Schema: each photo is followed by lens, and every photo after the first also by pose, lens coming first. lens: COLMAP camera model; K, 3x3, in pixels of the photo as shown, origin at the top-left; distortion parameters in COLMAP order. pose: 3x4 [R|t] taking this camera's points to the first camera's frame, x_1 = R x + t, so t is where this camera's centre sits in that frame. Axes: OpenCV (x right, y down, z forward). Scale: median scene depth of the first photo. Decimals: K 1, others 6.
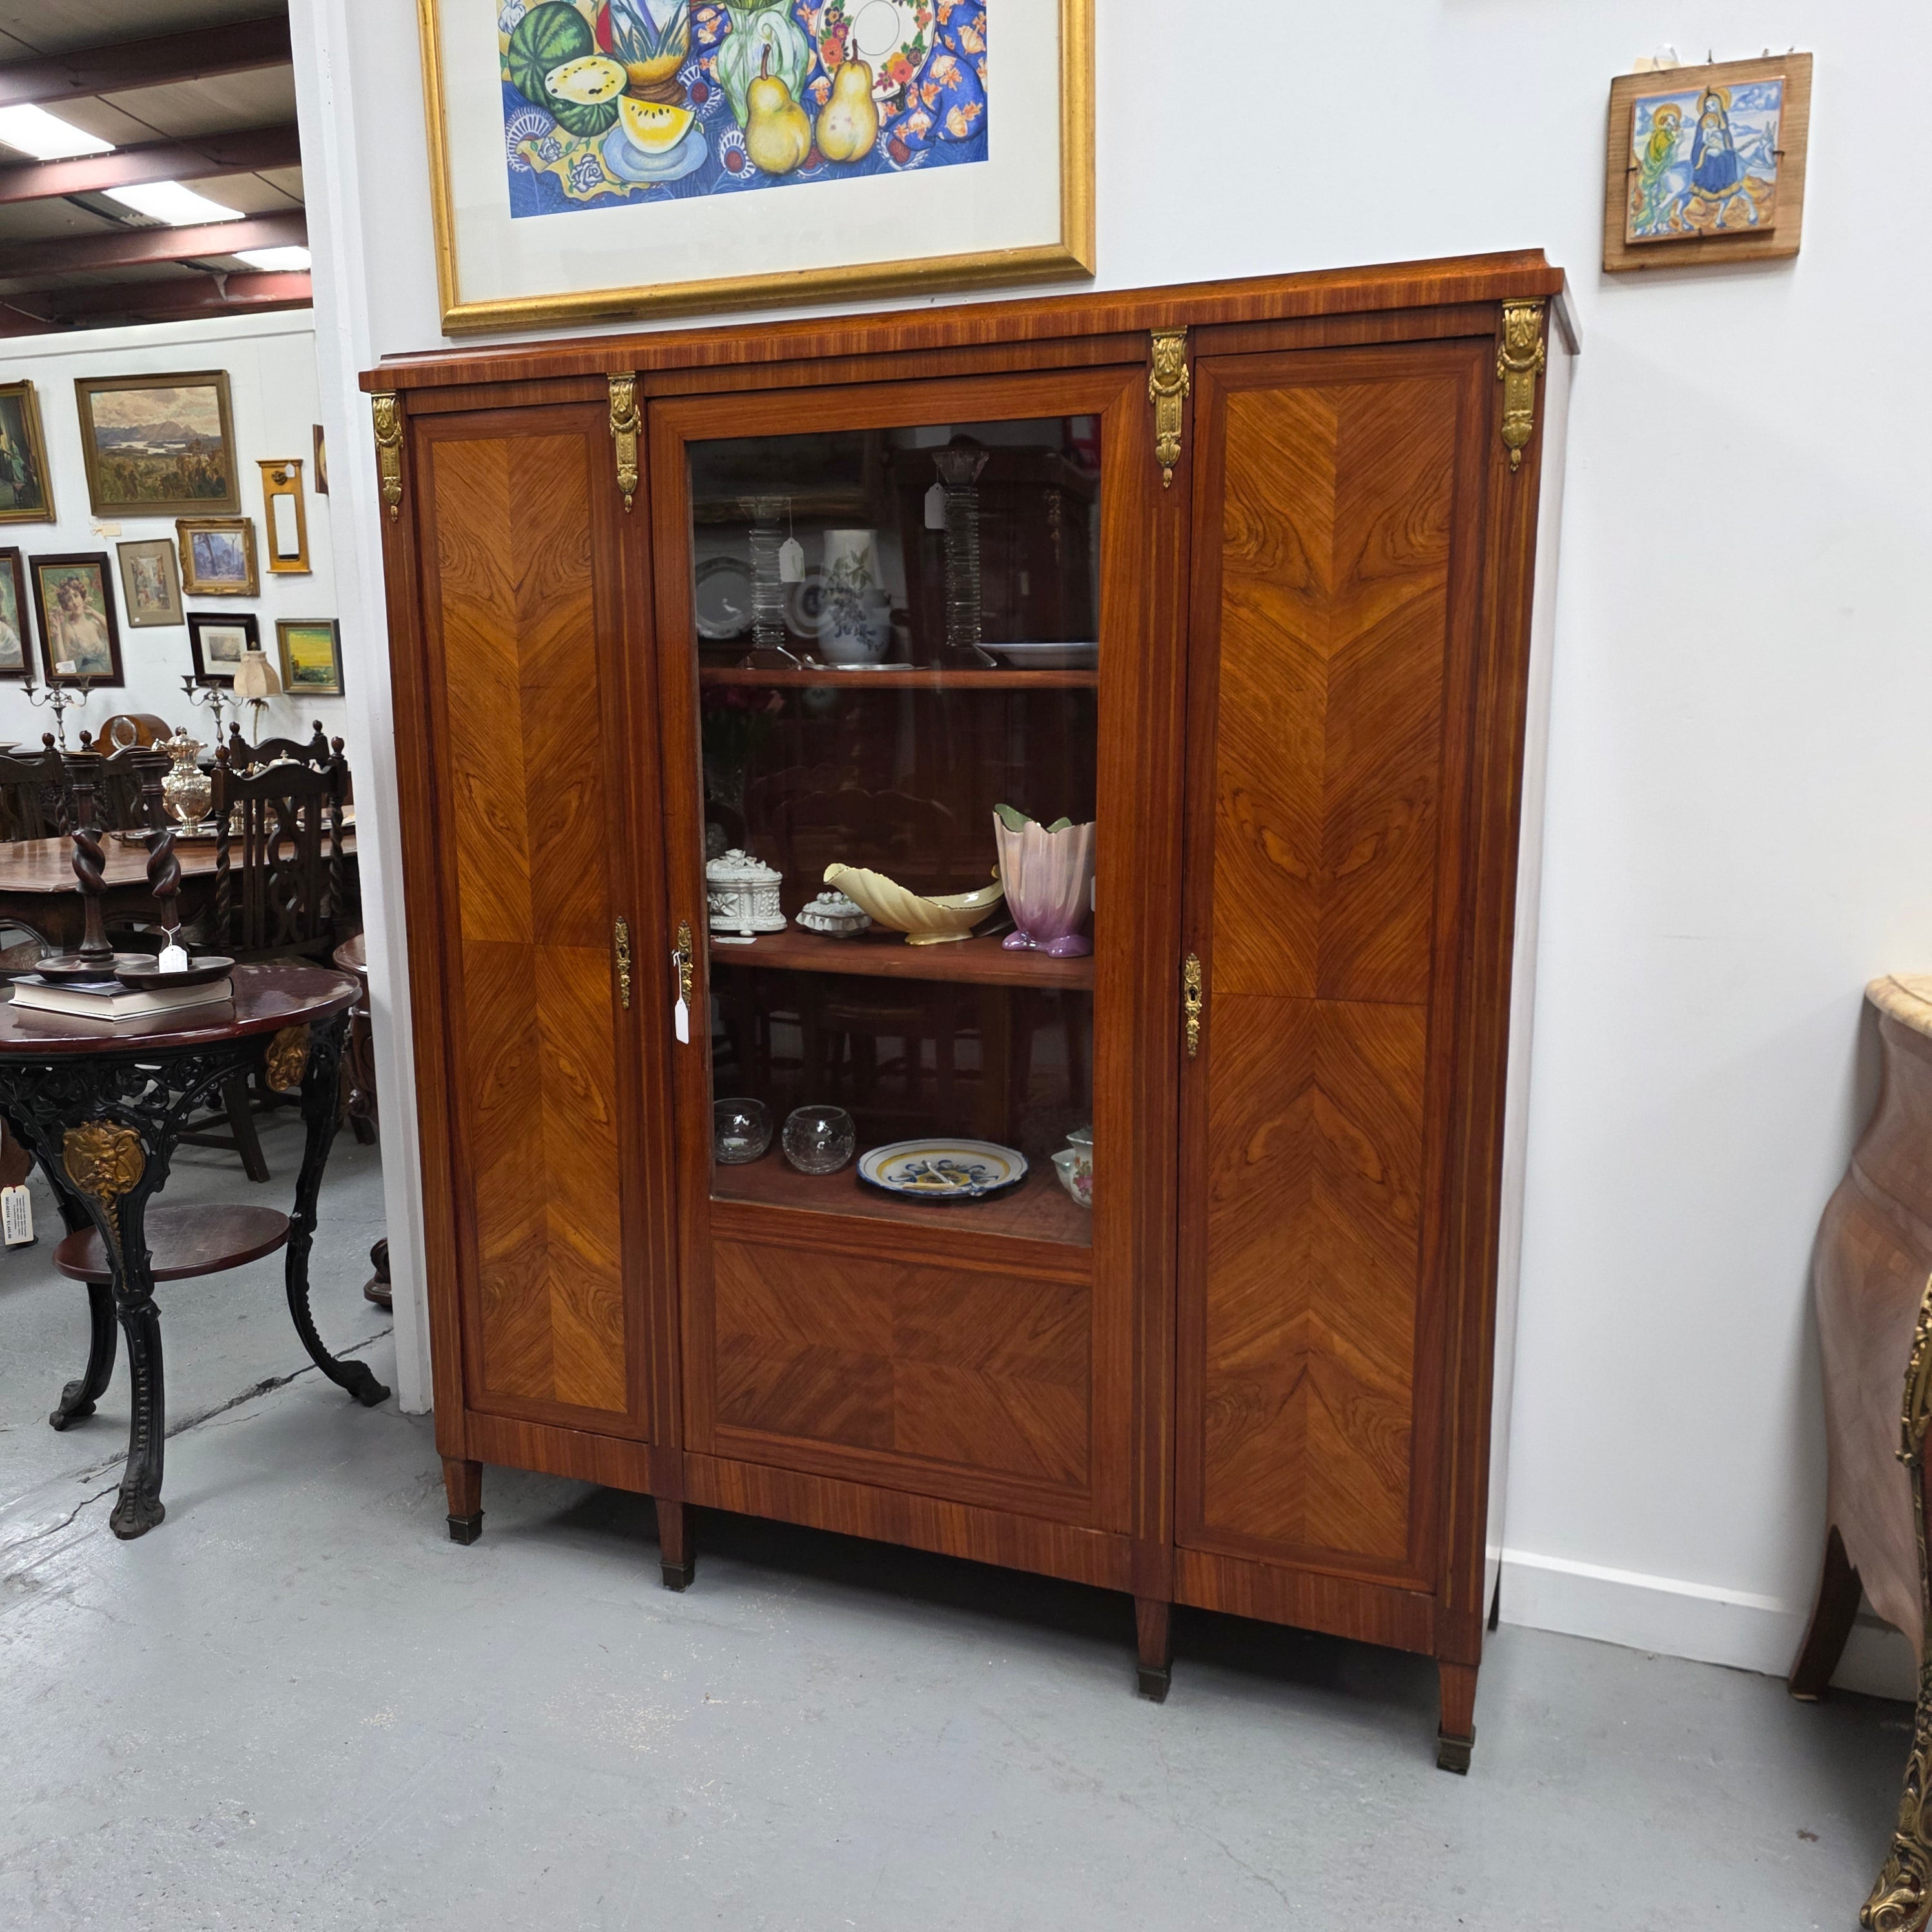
lens RADIAL K [[1725.2, 0, 950.2], [0, 1725.2, 981.9], [0, 0, 1]] dist [0.063876, -0.080229]
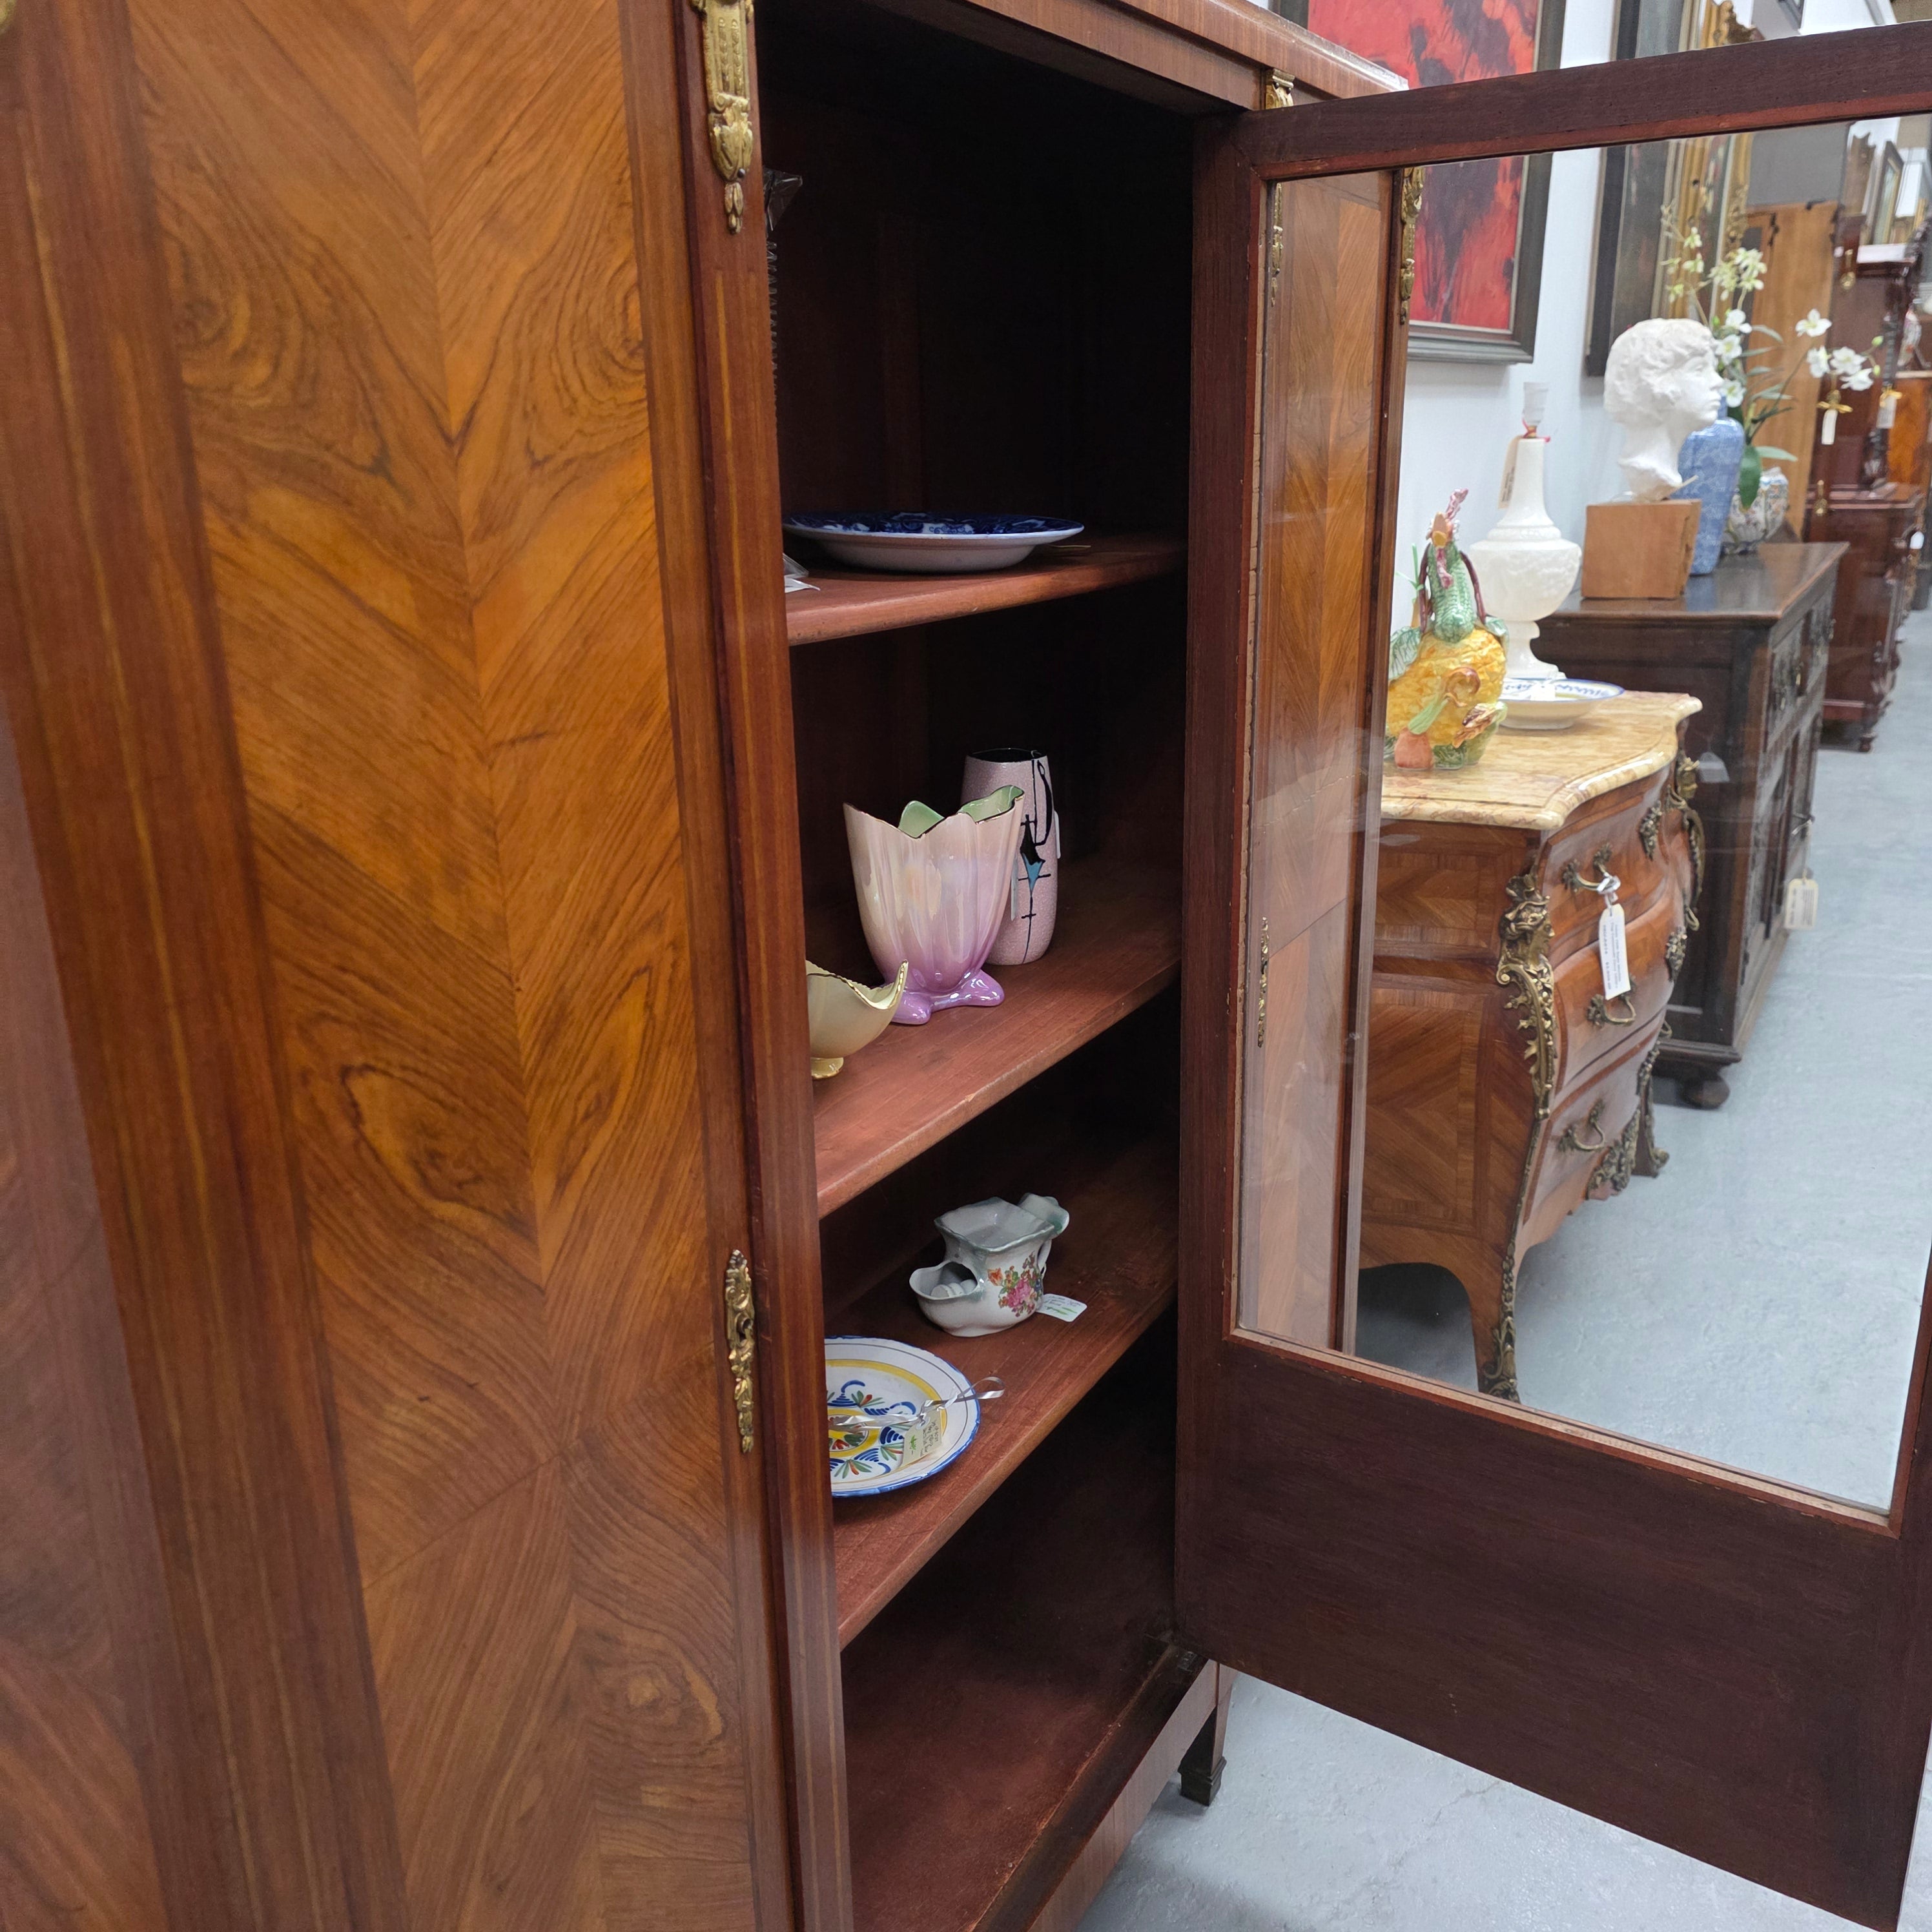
lens RADIAL K [[1719.6, 0, 948.8], [0, 1719.6, 965.2], [0, 0, 1]] dist [0.074370, -0.085737]
pose [[0.145763, -0.286427, 0.946949, -0.553021], [0.197744, 0.946292, 0.255790, -0.197321], [-0.969356, 0.149969, 0.194573, 0.861747]]
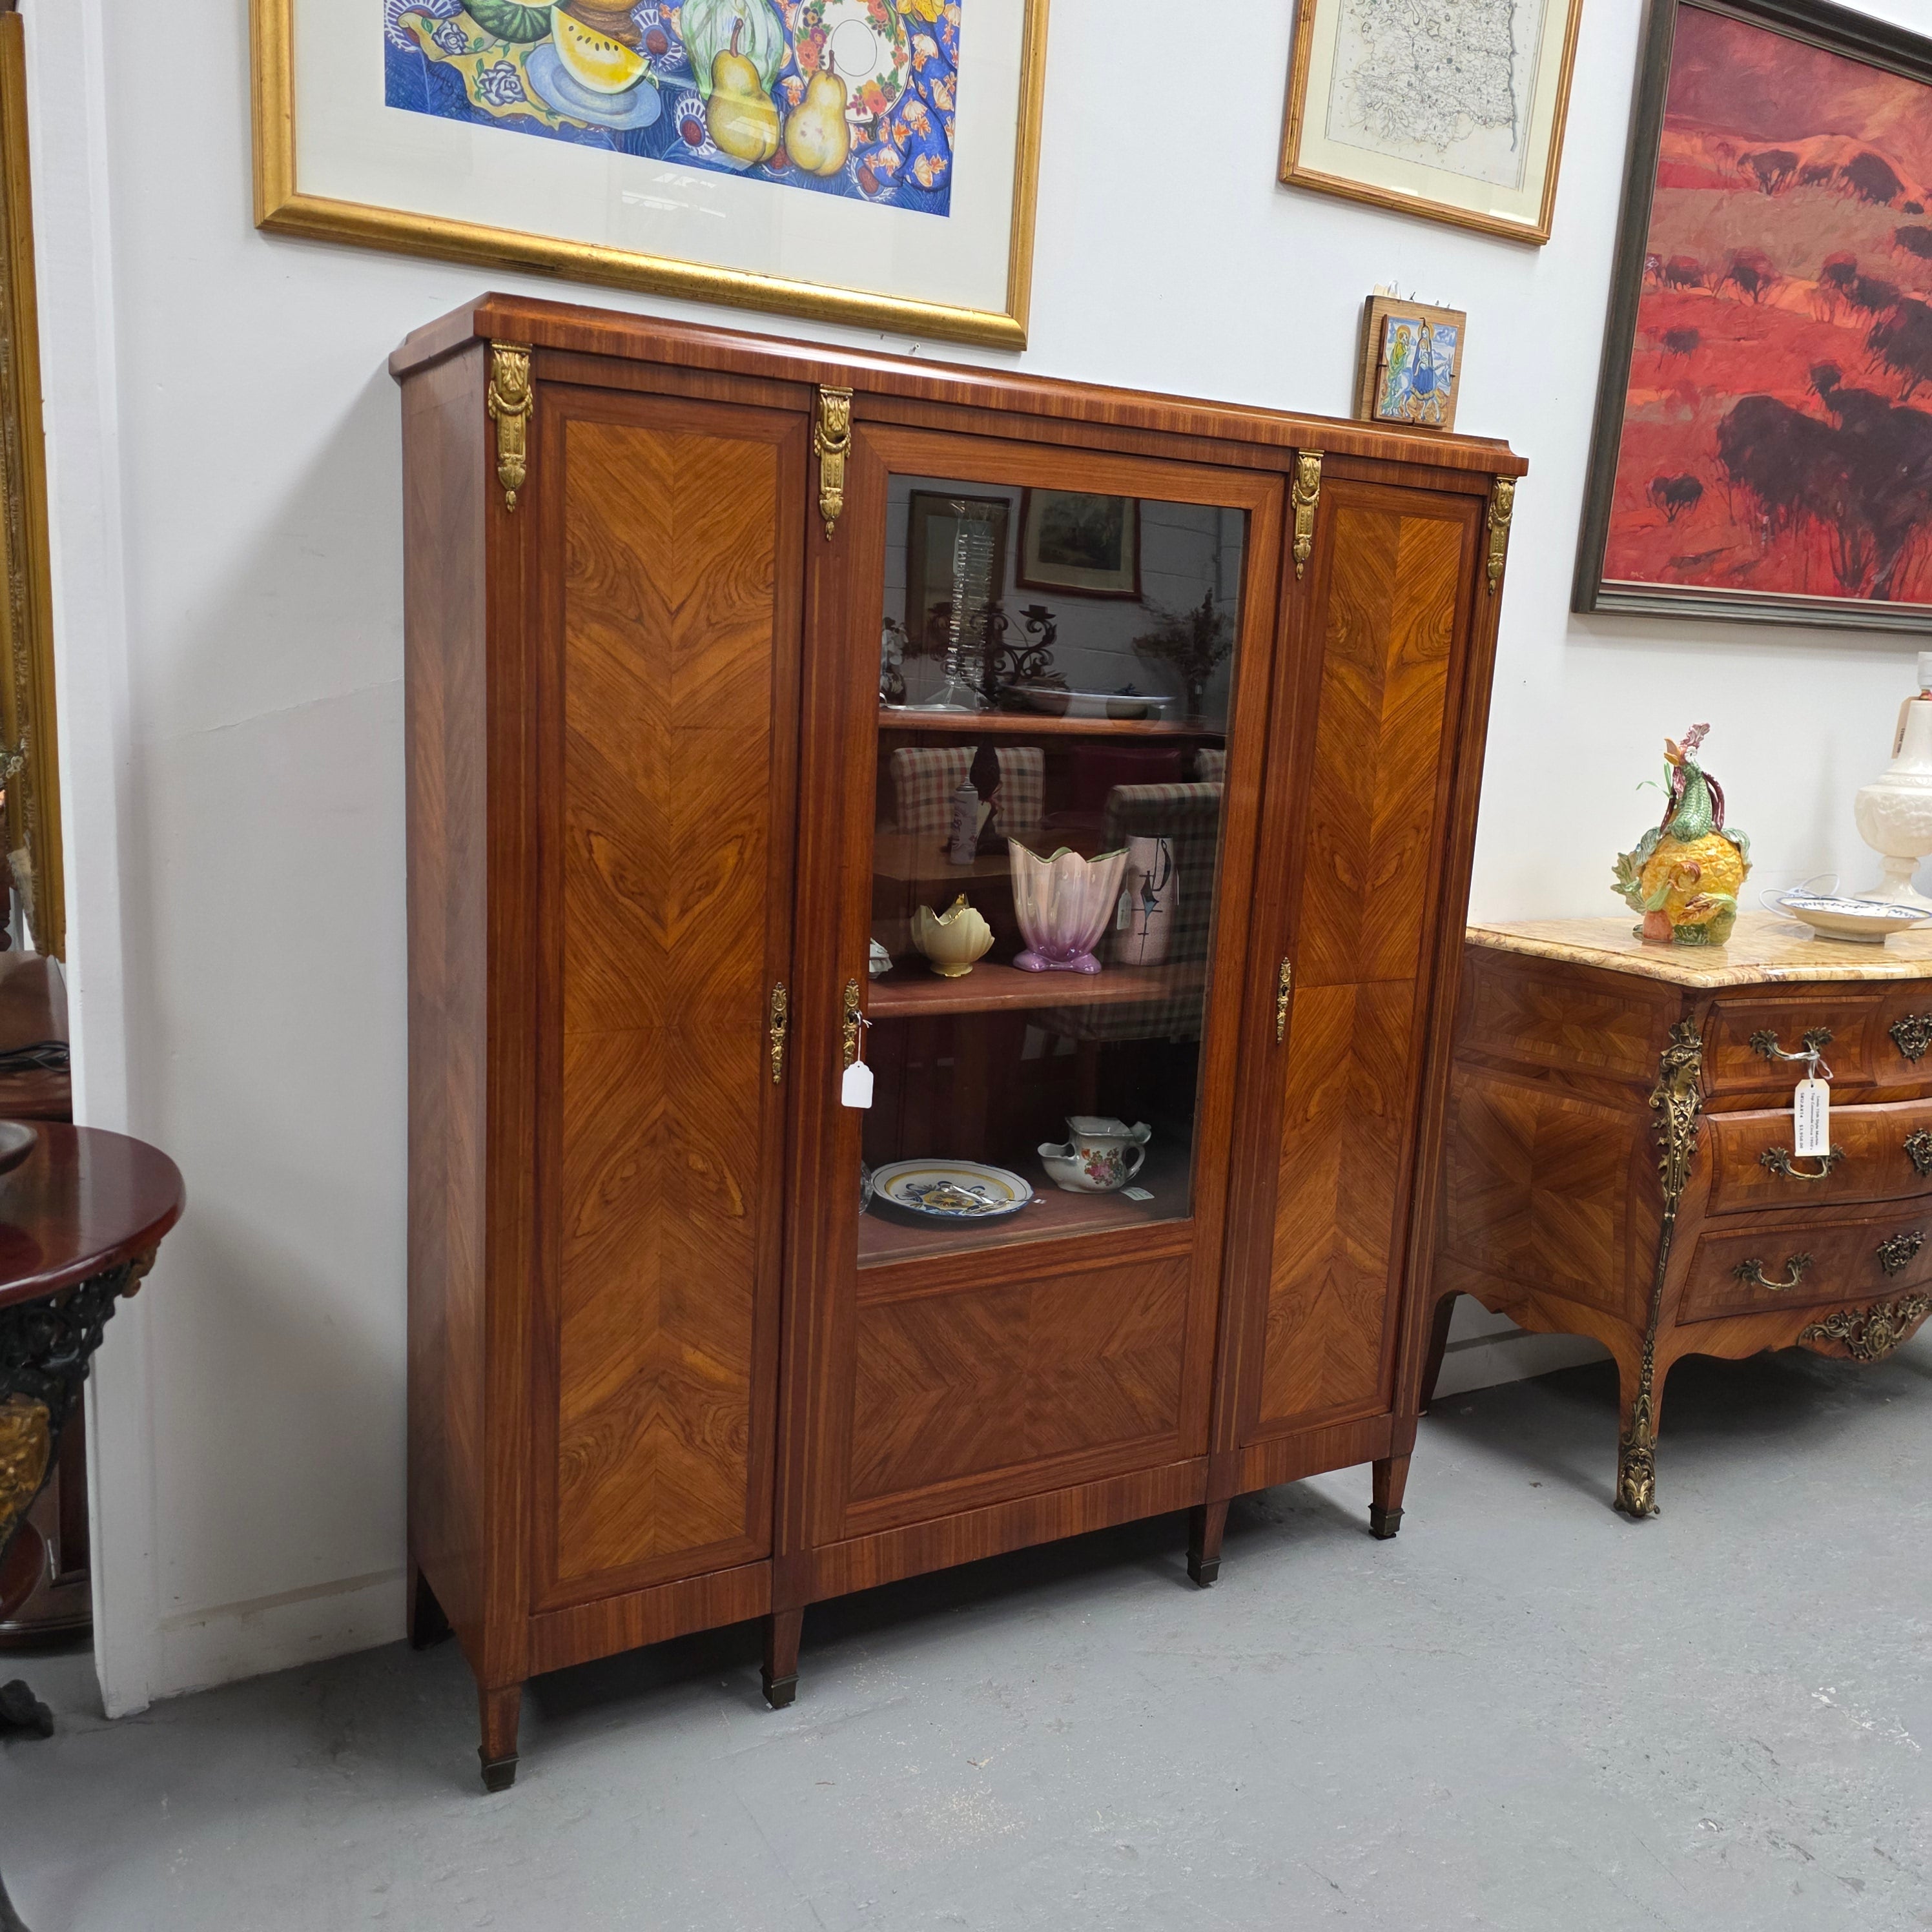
lens RADIAL K [[1719.6, 0, 948.8], [0, 1719.6, 965.2], [0, 0, 1]] dist [0.074370, -0.085737]
pose [[0.611457, -0.105384, 0.784229, -0.838618], [0.088907, 0.993966, 0.064248, -0.096657], [-0.786267, 0.030438, 0.617136, 0.378505]]
